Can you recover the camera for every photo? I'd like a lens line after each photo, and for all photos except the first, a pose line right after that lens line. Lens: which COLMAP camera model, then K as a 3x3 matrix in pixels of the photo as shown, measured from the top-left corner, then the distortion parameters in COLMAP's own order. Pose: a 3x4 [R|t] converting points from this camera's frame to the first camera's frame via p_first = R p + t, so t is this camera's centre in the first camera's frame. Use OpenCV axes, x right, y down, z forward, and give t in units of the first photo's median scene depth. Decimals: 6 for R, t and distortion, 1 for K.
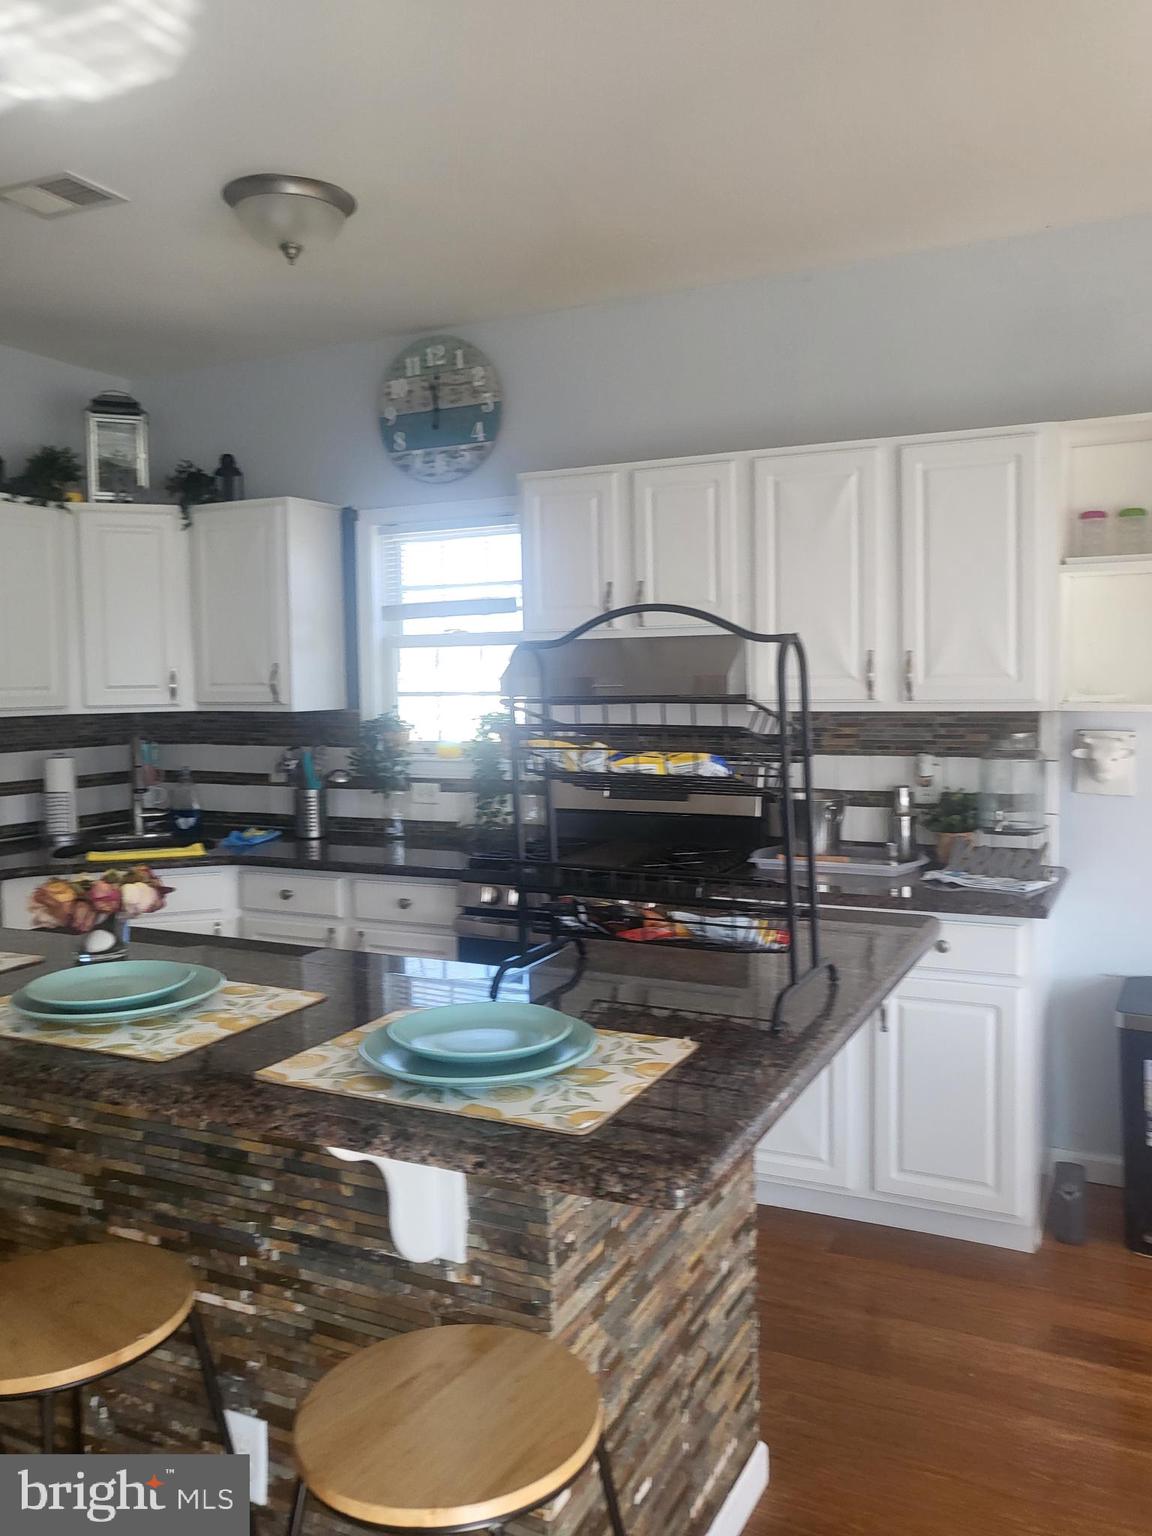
lens RADIAL K [[1248.3, 0, 577.3], [0, 1248.3, 701.3], [0, 0, 1]] dist [0.001097, -0.000375]
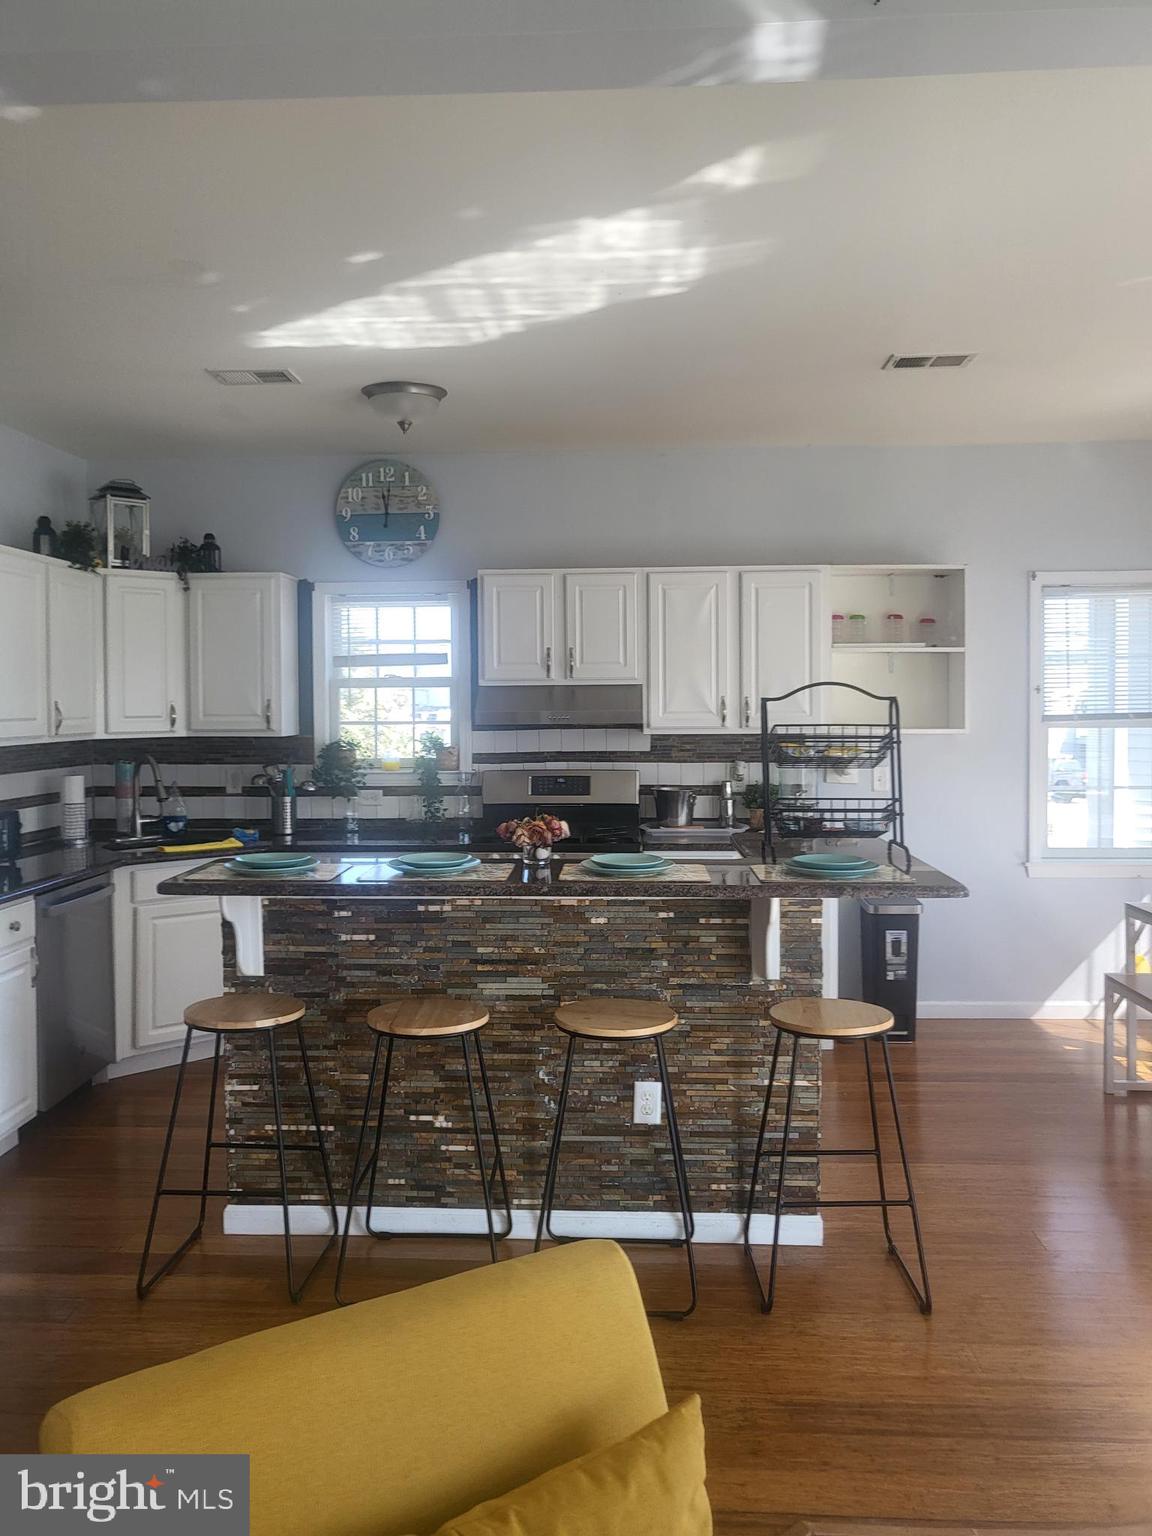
lens RADIAL K [[1150.5, 0, 644.4], [0, 1150.5, 702.0], [0, 0, 1]] dist [-0.054813, 0.087635]
pose [[0.909715, 0.009052, 0.415135, -0.374943], [0.002528, 0.999623, -0.027336, 0.005714], [-0.415226, 0.025918, 0.909349, -0.243406]]
